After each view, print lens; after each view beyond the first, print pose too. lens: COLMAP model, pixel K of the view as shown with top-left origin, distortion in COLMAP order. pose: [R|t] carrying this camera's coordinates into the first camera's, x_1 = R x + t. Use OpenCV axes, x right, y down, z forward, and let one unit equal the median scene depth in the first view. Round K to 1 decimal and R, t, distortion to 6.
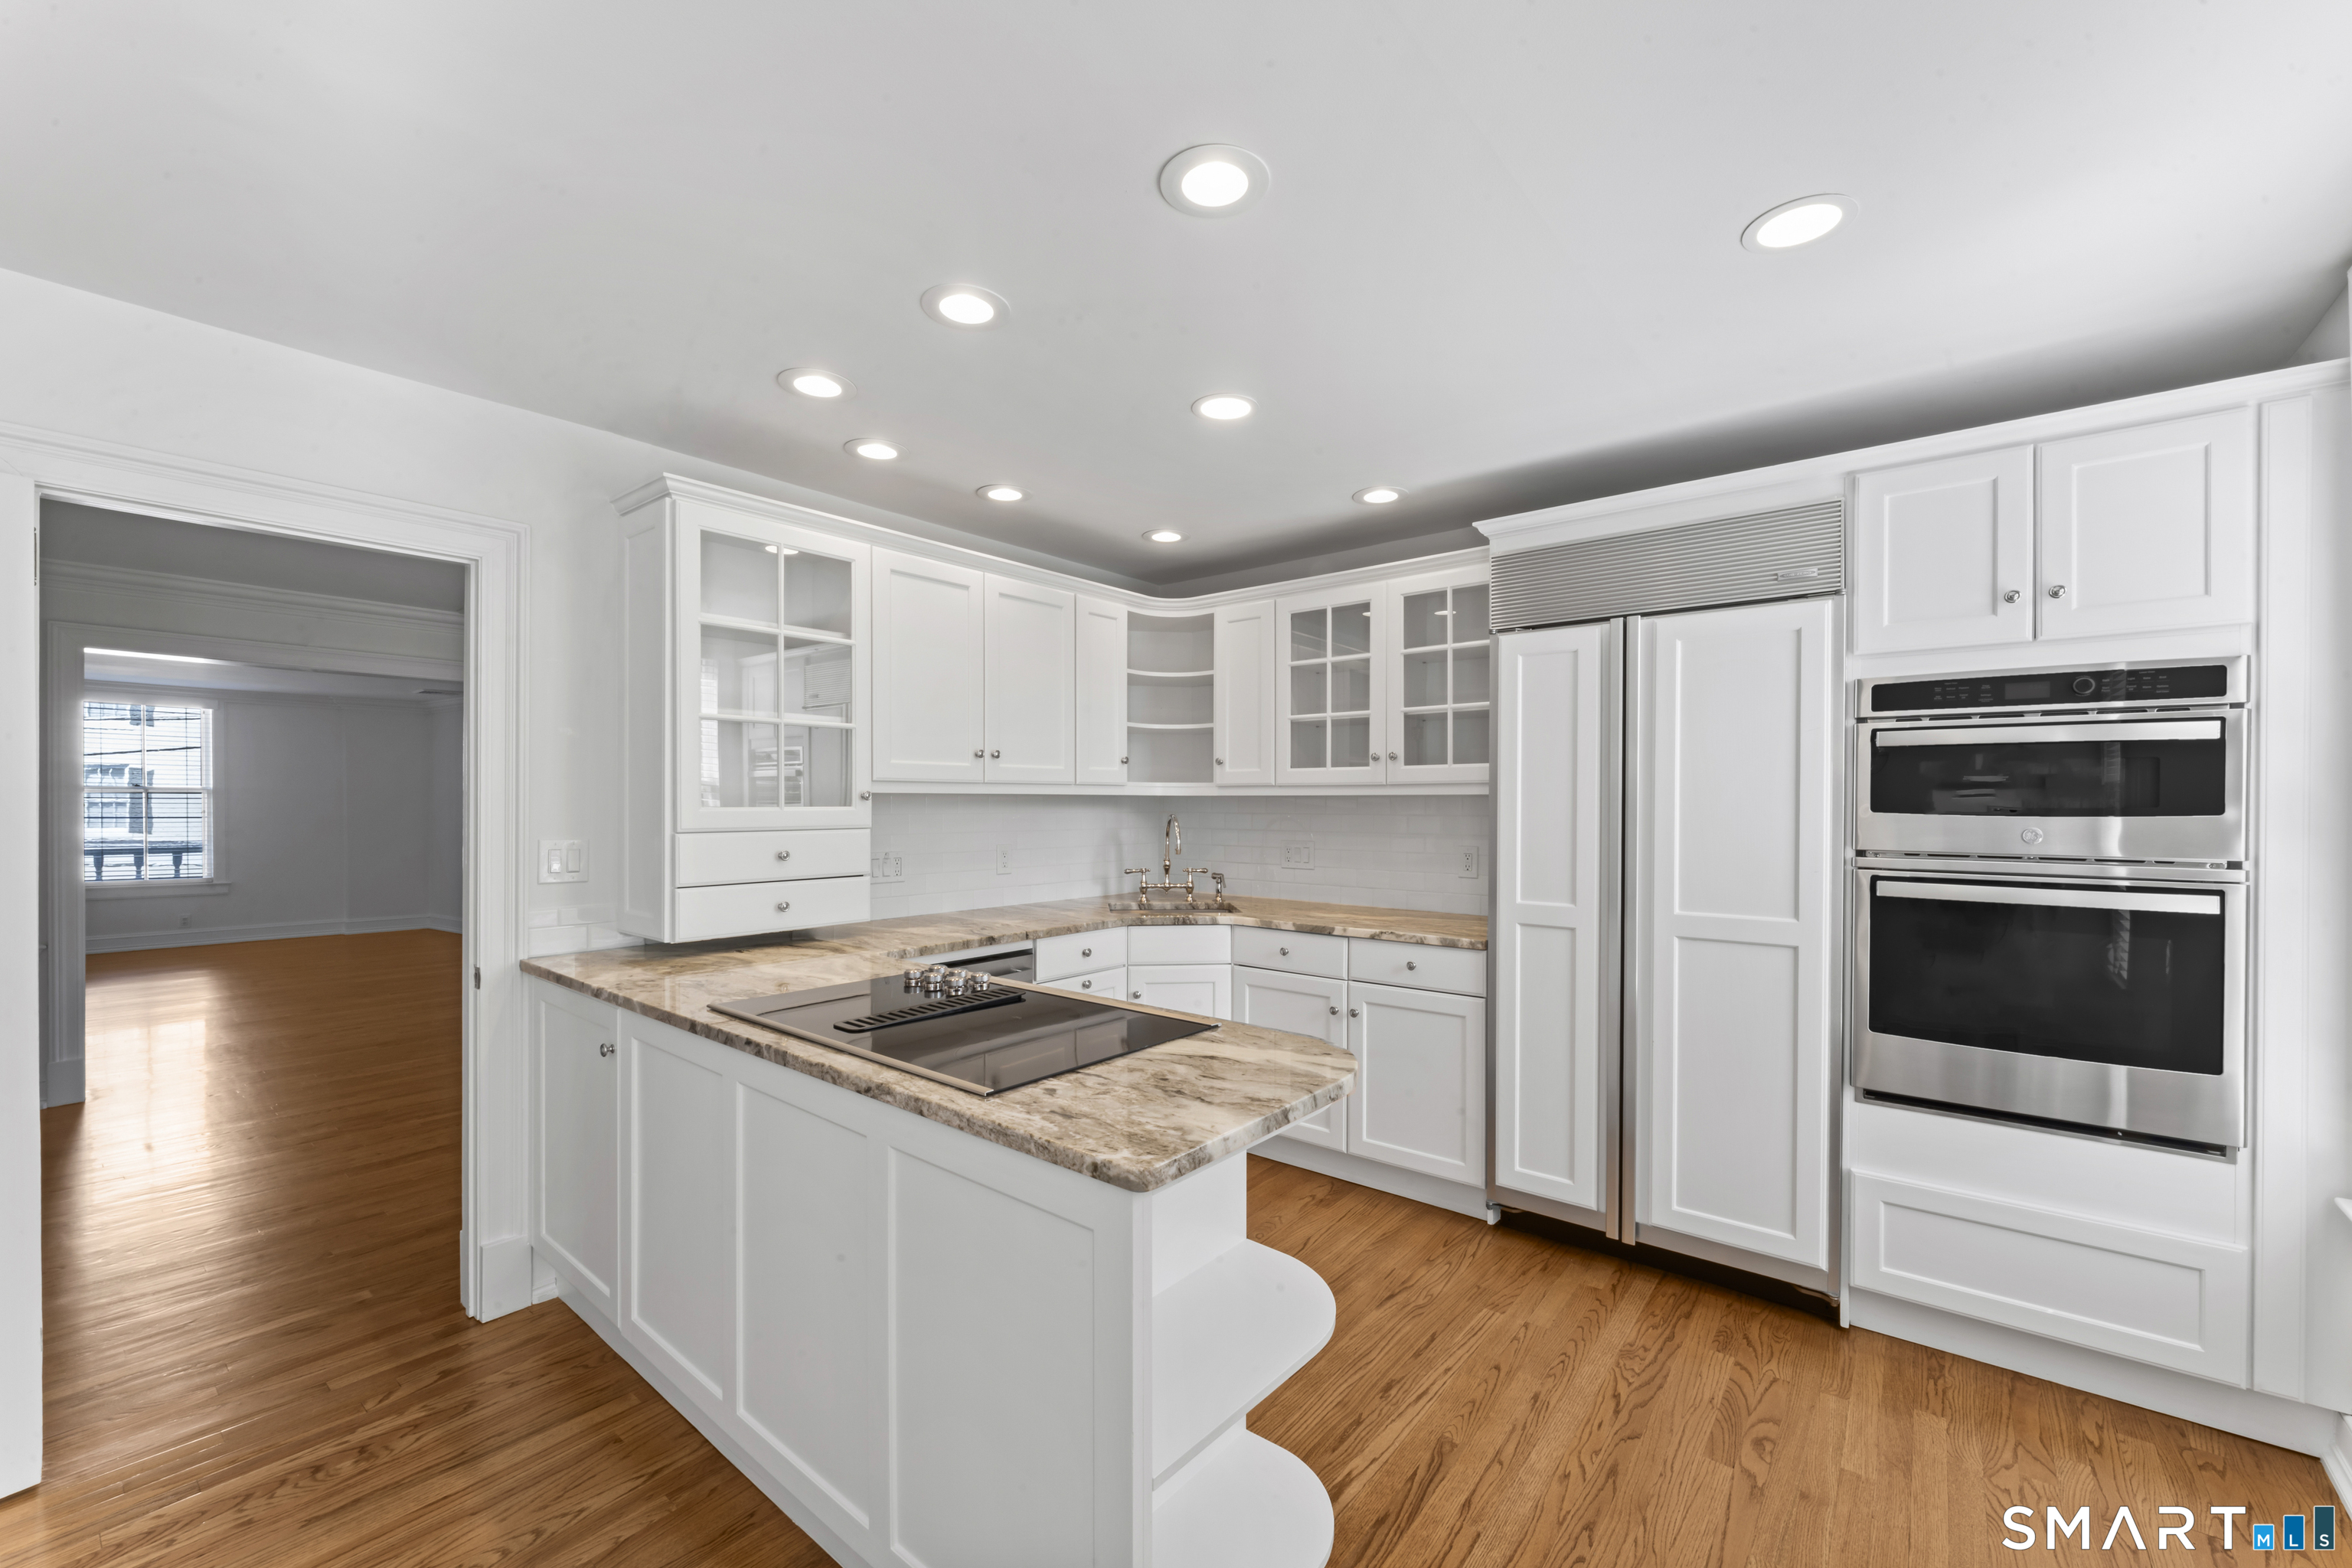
lens RADIAL K [[947.3, 0, 1189.9], [0, 947.3, 808.4], [0, 0, 1]] dist [0.002725, -0.000262]
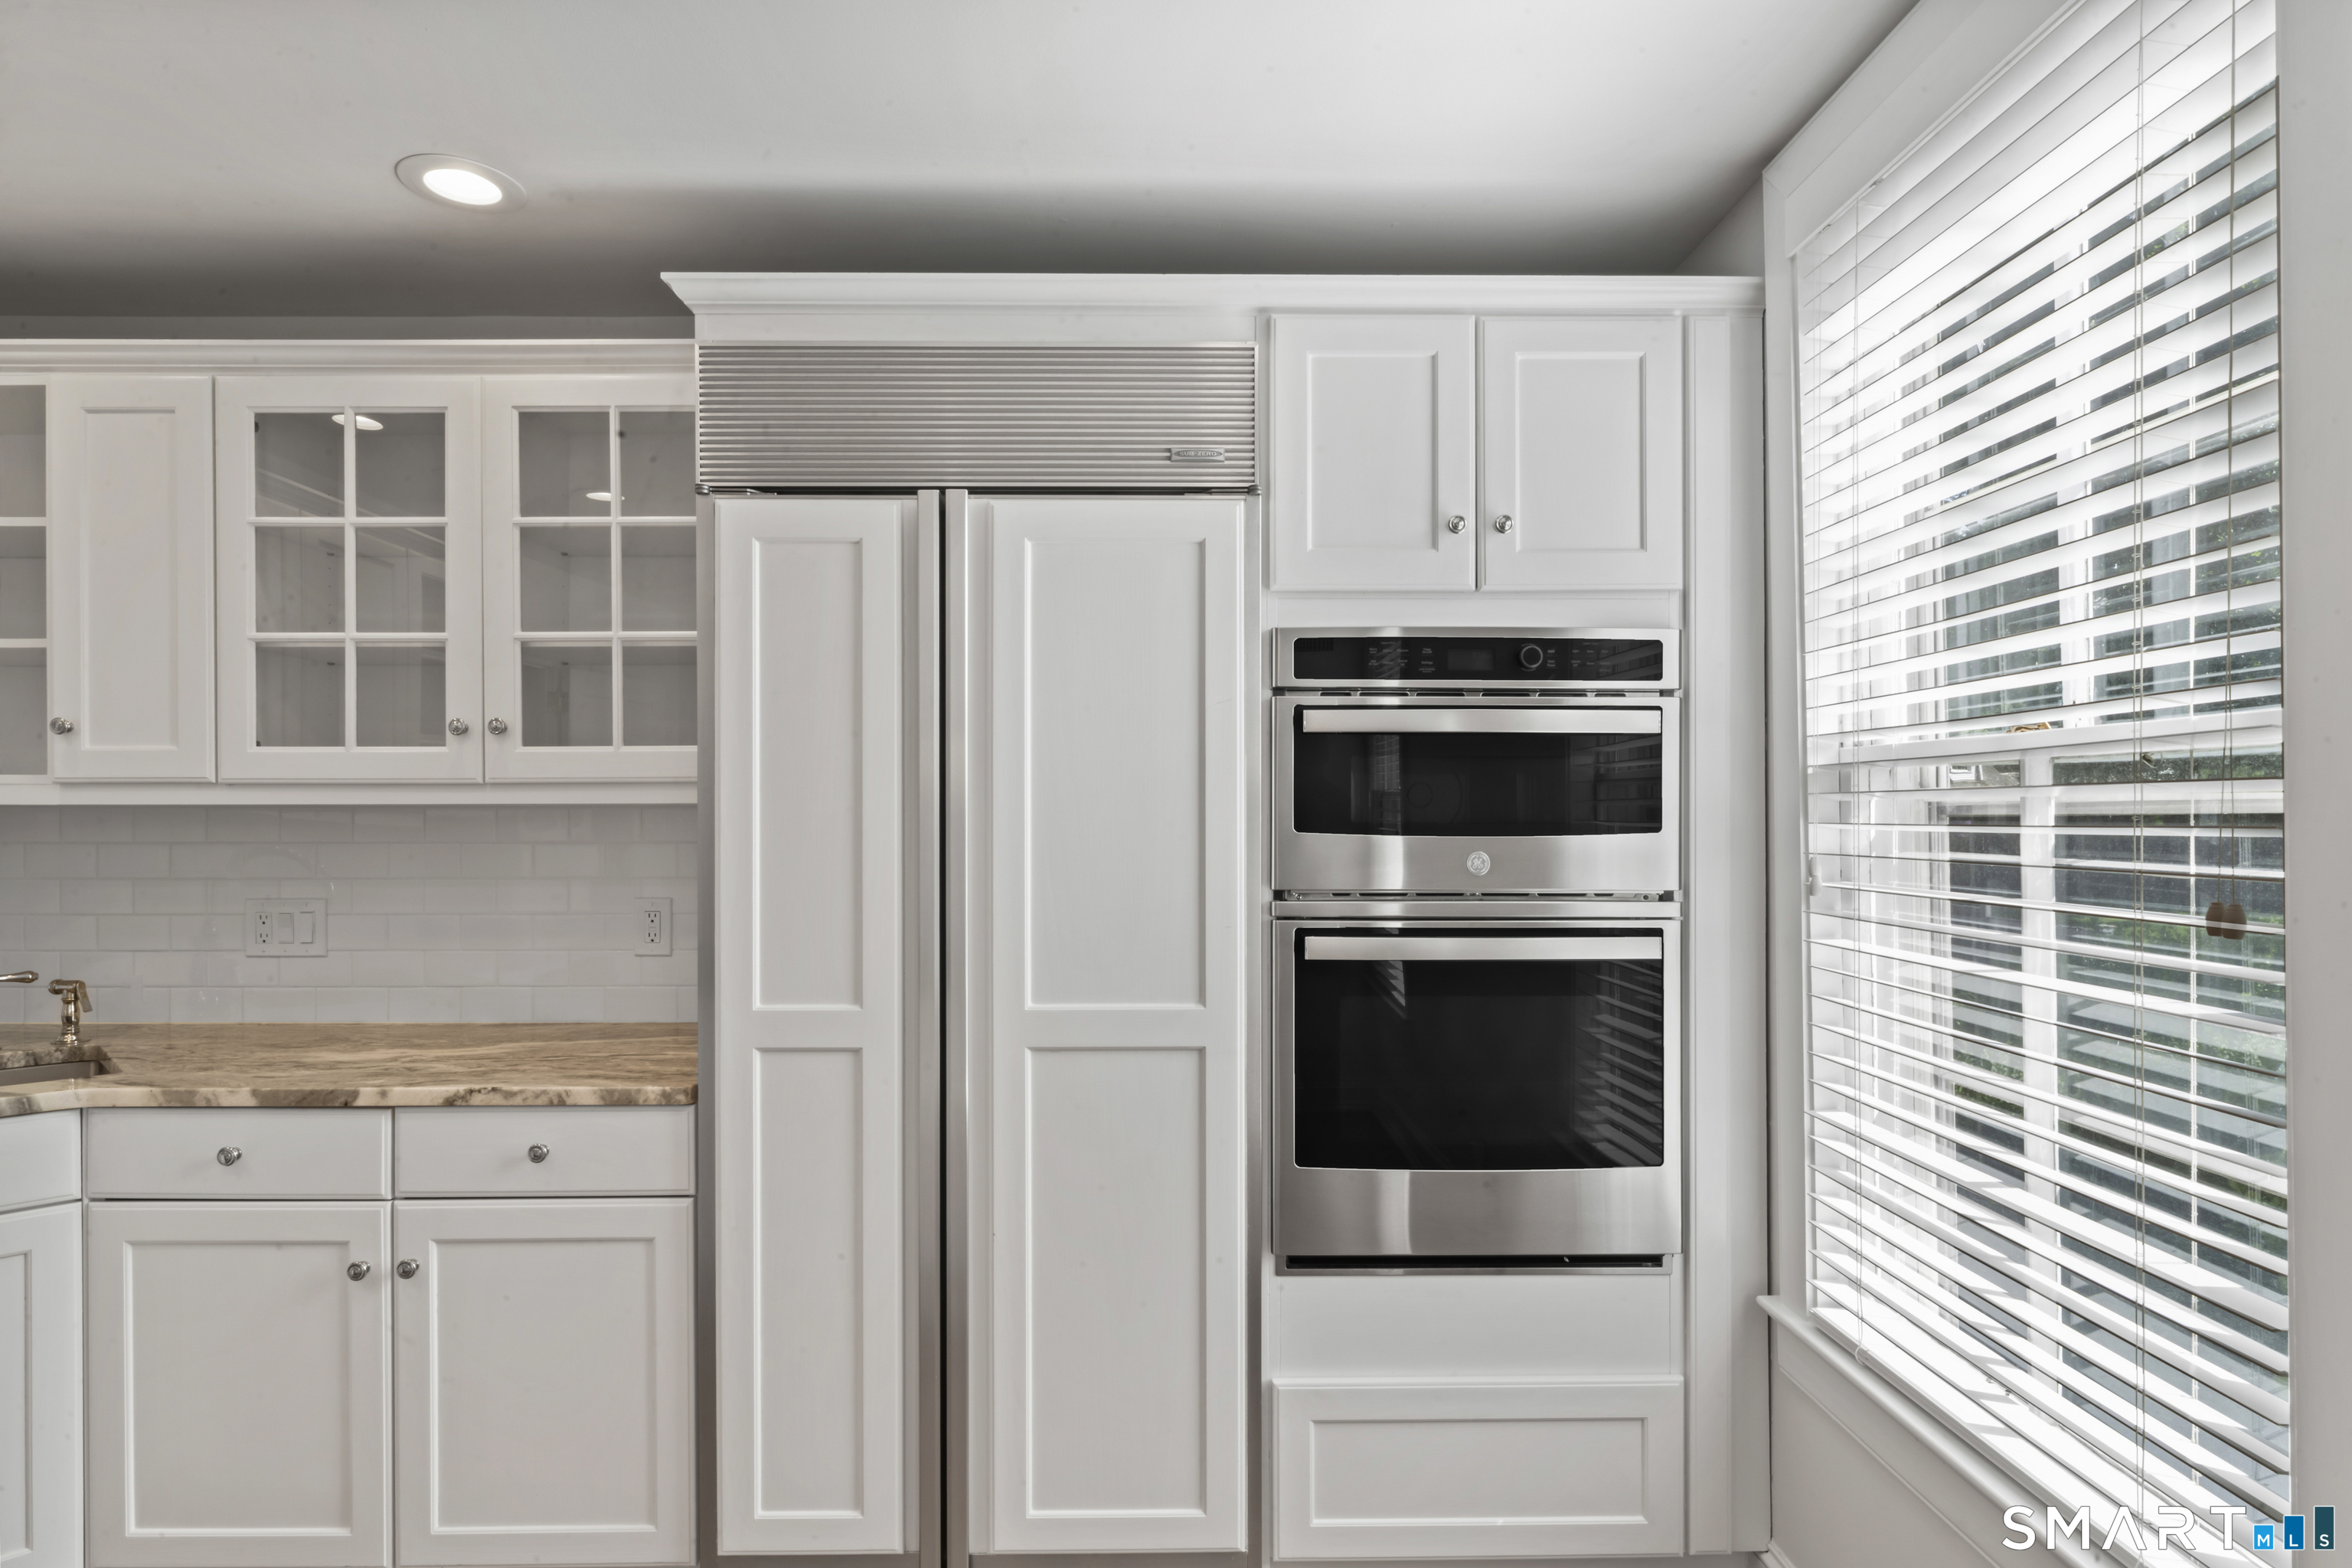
lens RADIAL K [[1251.8, 0, 1170.6], [0, 1251.8, 820.3], [0, 0, 1]] dist [-0.000671, -0.000055]
pose [[0.774066, -0.006579, 0.633070, 0.082809], [0.007344, 0.999972, 0.001413, -0.004798], [-0.633062, 0.003556, 0.774093, 0.307608]]
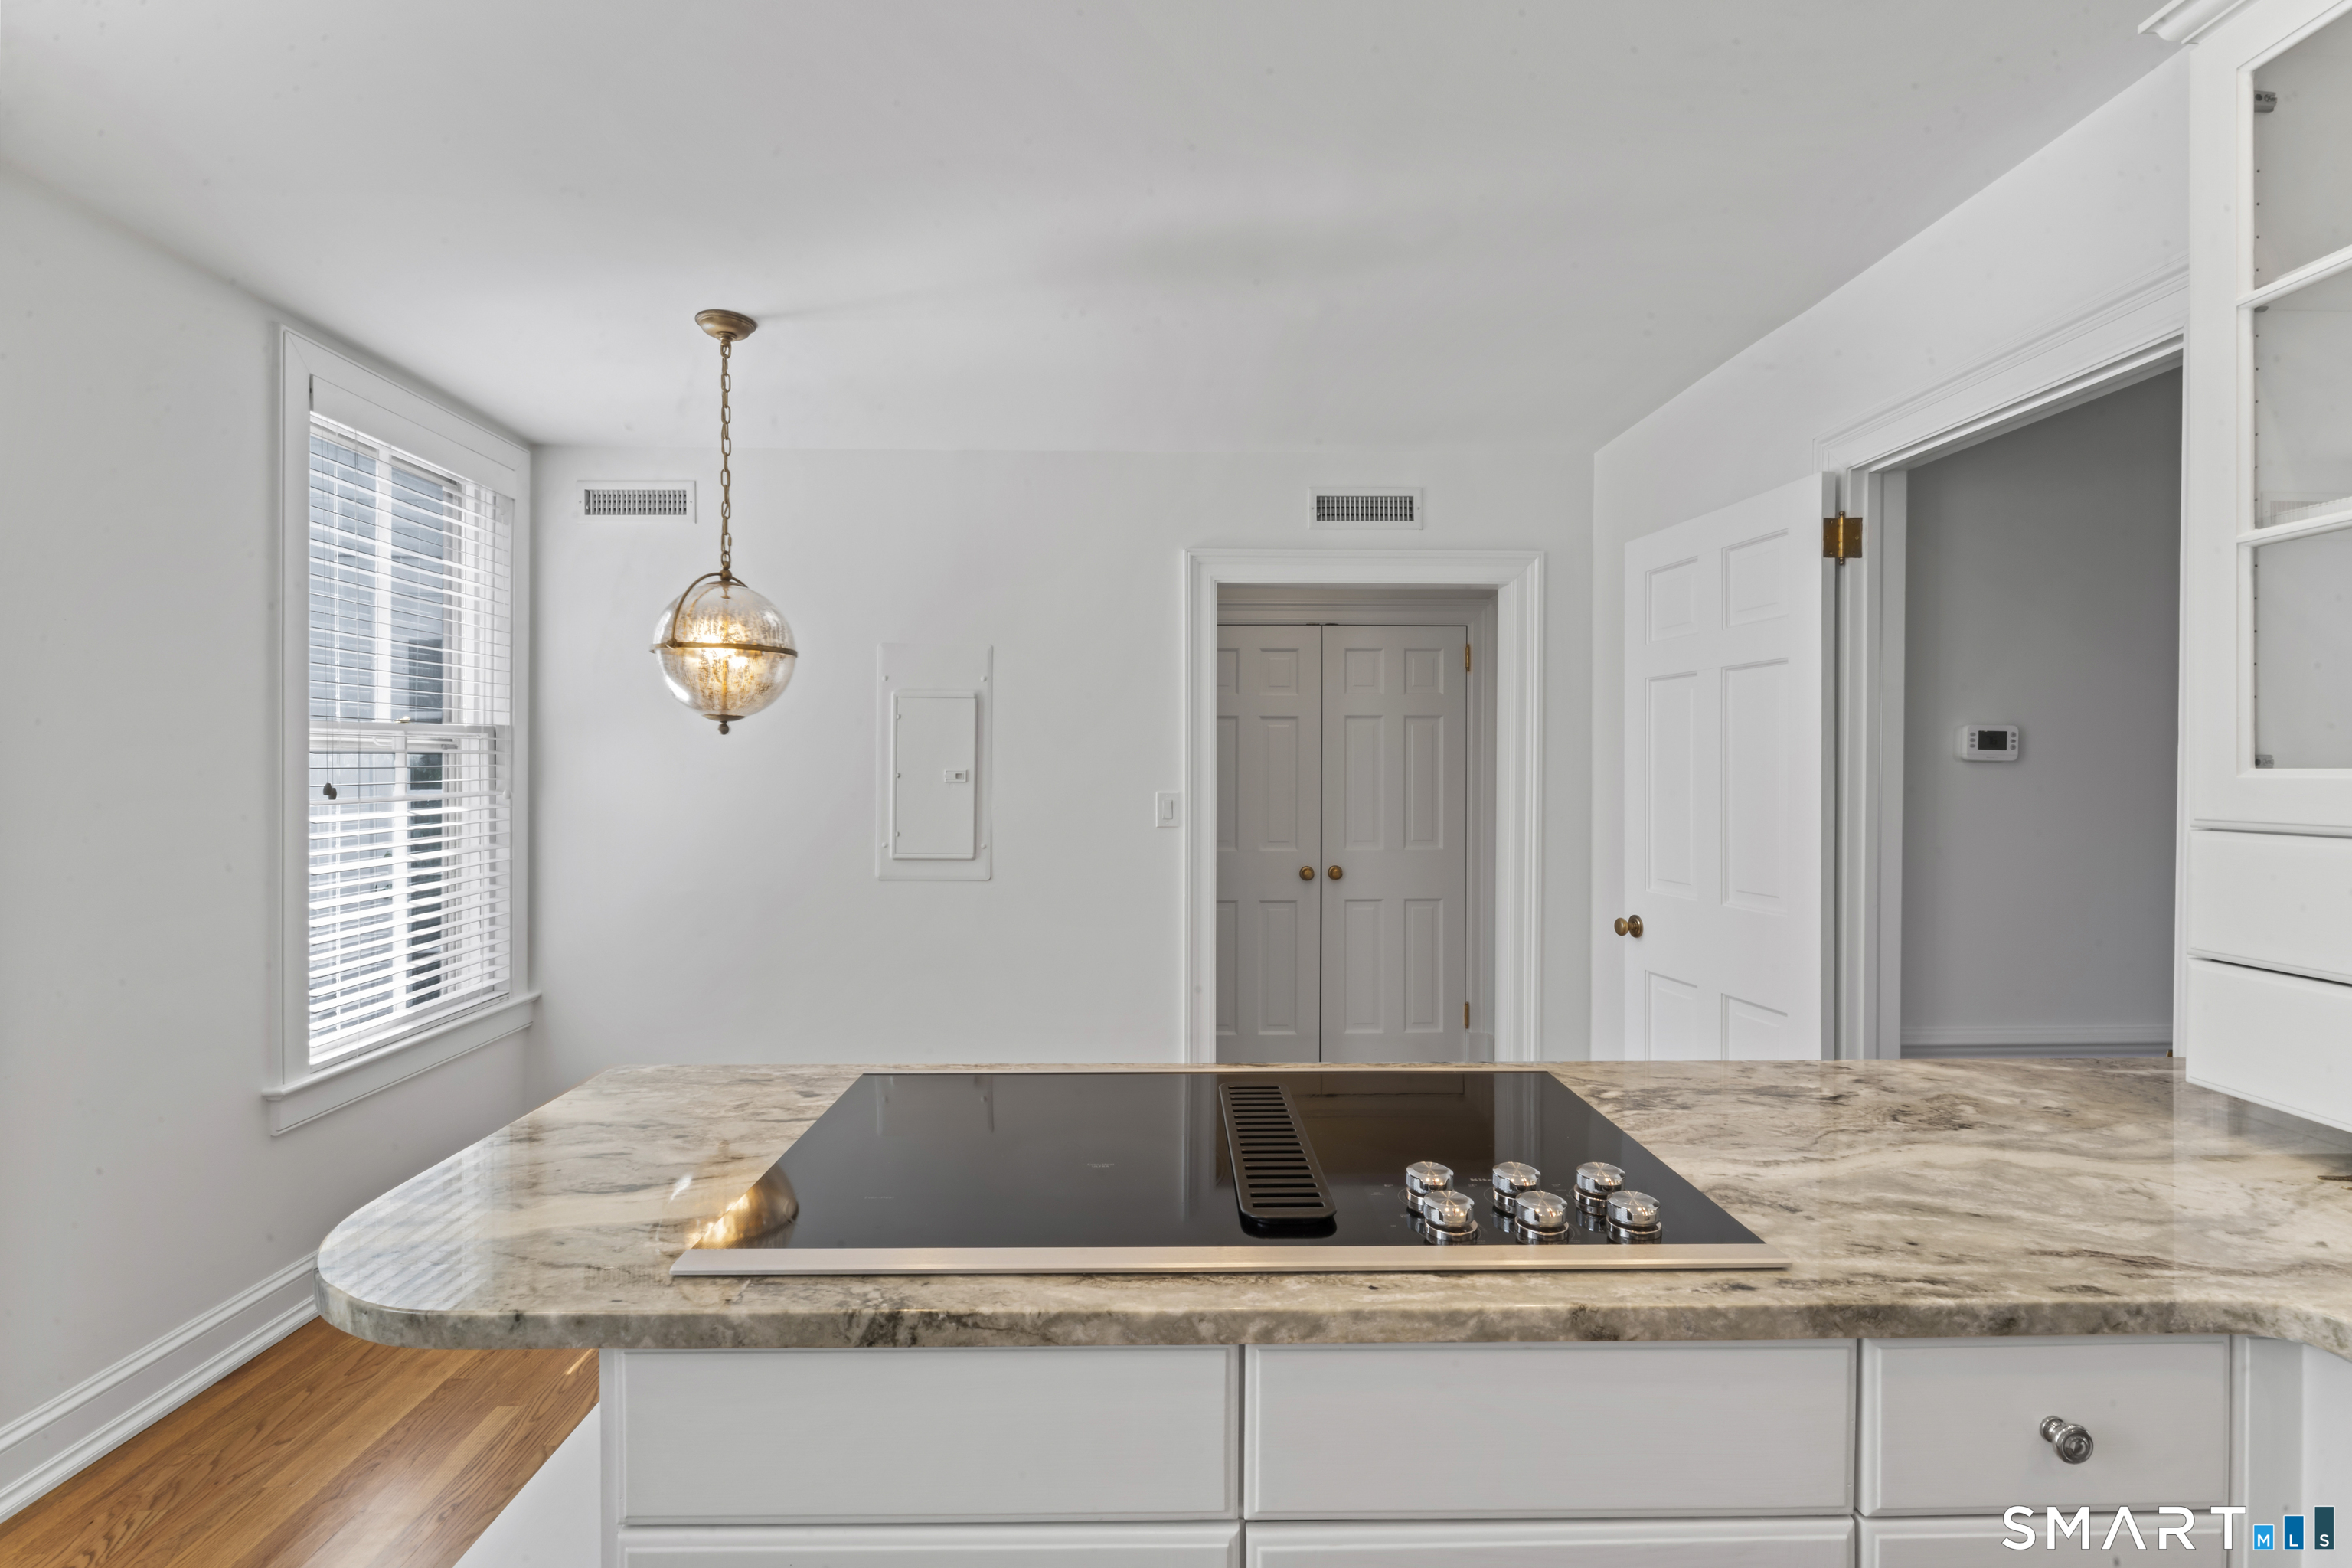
lens RADIAL K [[1074.0, 0, 1200.5], [0, 1074.0, 772.8], [0, 0, 1]] dist [-0.002832, 0.000746]
pose [[-0.764066, -0.001289, -0.645137, 0.097992], [-0.009252, 0.999917, 0.008960, 0.000473], [0.645072, 0.012815, -0.764014, 0.935909]]
